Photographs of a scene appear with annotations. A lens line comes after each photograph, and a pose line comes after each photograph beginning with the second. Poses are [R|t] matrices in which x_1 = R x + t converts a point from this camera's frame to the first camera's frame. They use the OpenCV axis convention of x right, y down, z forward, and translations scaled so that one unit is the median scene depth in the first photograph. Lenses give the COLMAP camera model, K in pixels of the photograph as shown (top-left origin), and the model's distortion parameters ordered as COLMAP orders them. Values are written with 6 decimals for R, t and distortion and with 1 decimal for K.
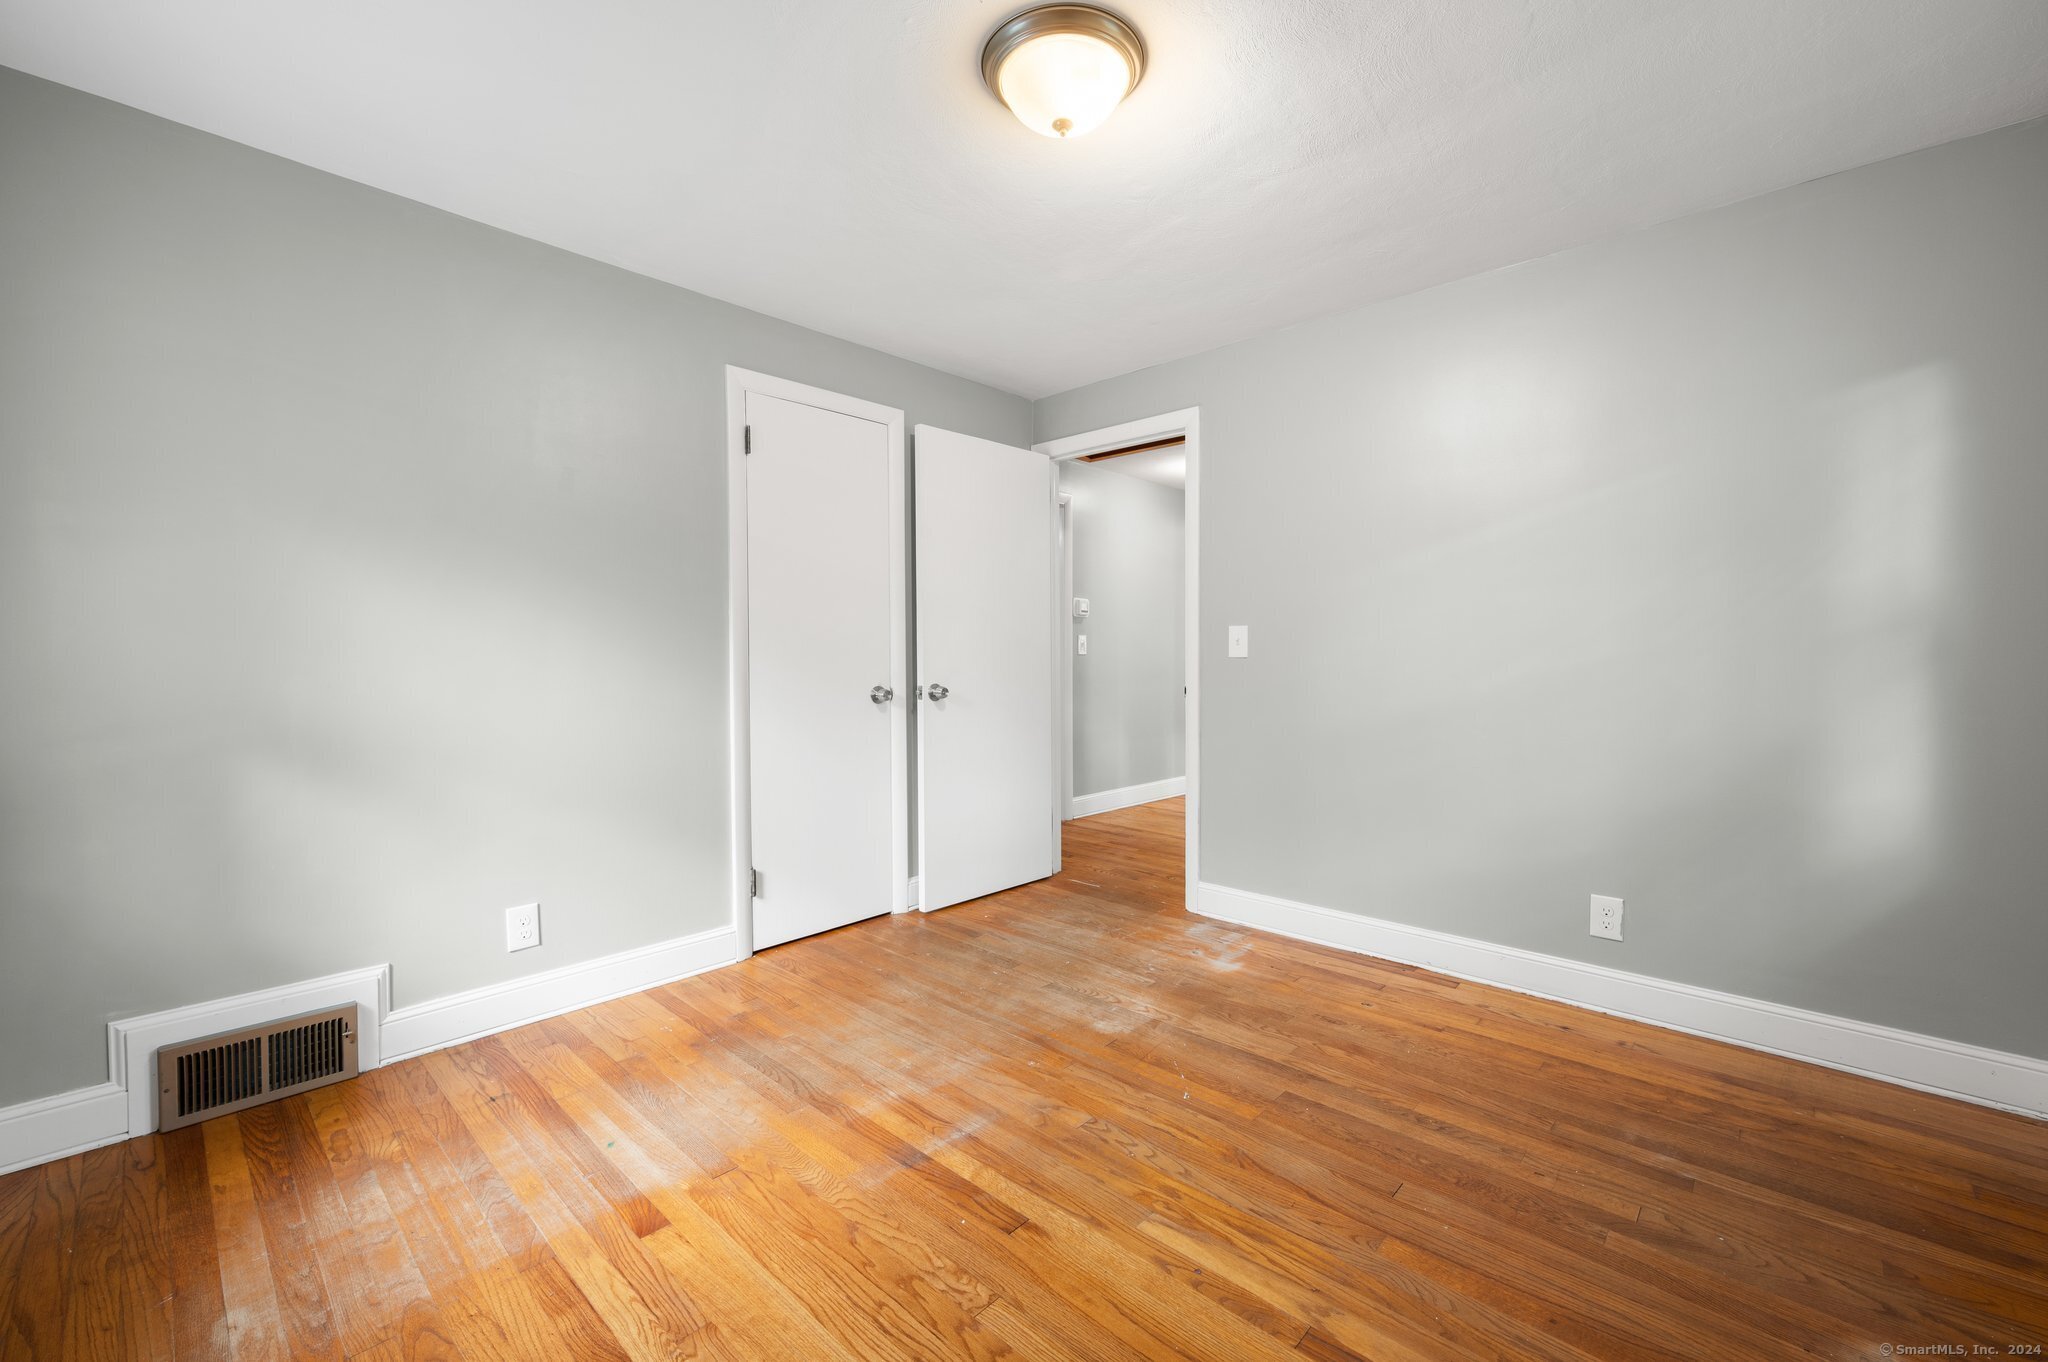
lens RADIAL K [[820.3, 0, 1022.2], [0, 820.3, 669.1], [0, 0, 1]] dist [0.000550, 0.000095]
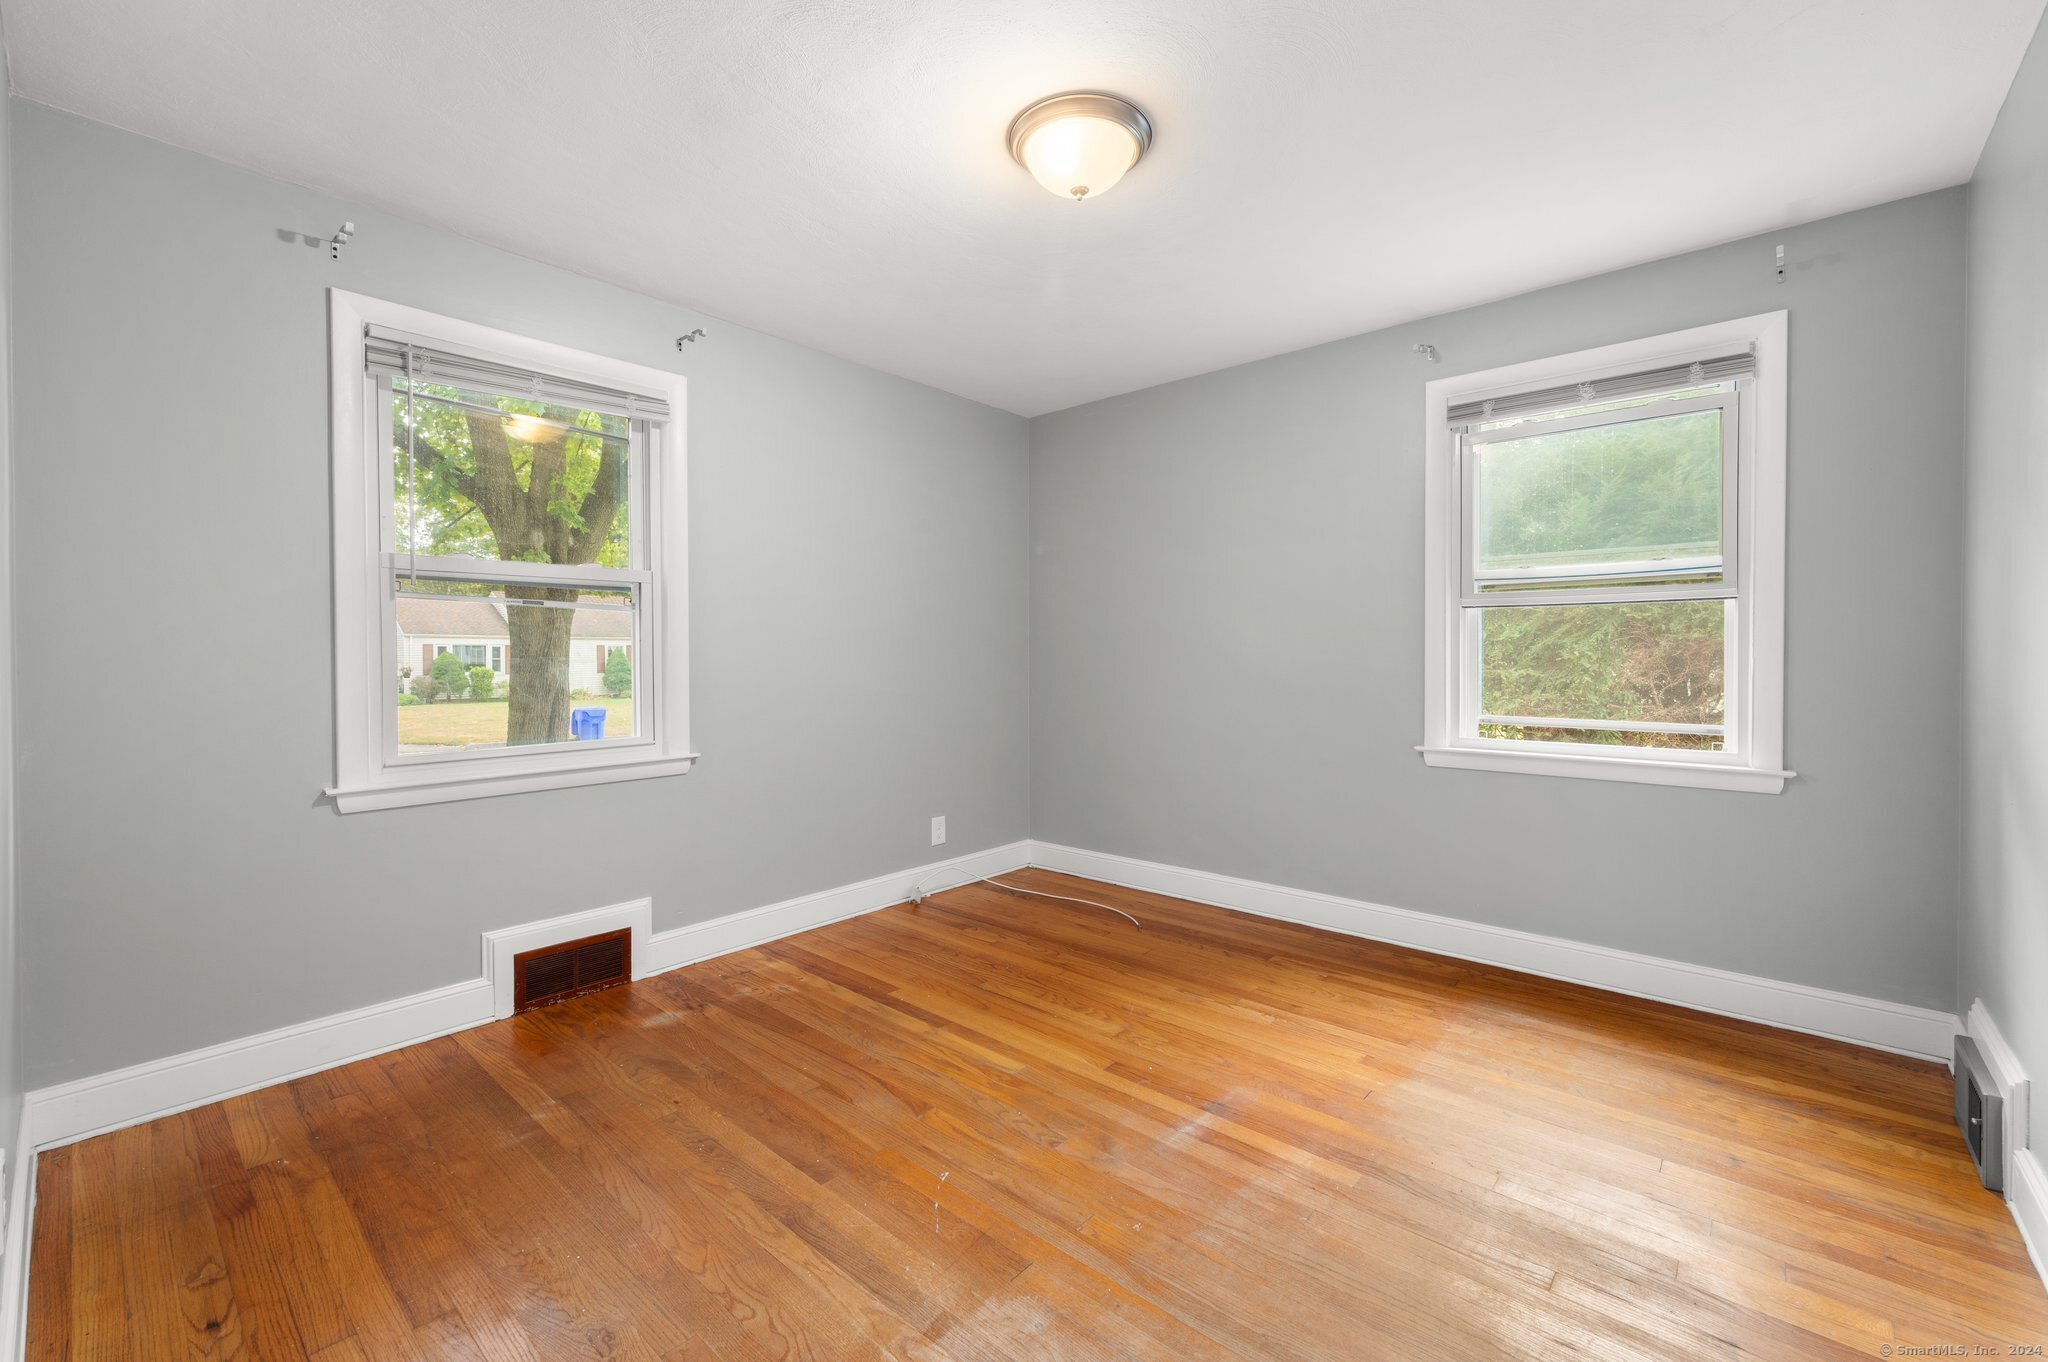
lens RADIAL K [[820.3, 0, 1022.2], [0, 820.3, 669.1], [0, 0, 1]] dist [0.000550, 0.000095]
pose [[-0.999575, 0.007627, -0.028143, 0.152330], [0.006801, 0.999547, 0.029307, -0.033343], [0.028353, 0.029103, -0.999174, 2.019500]]
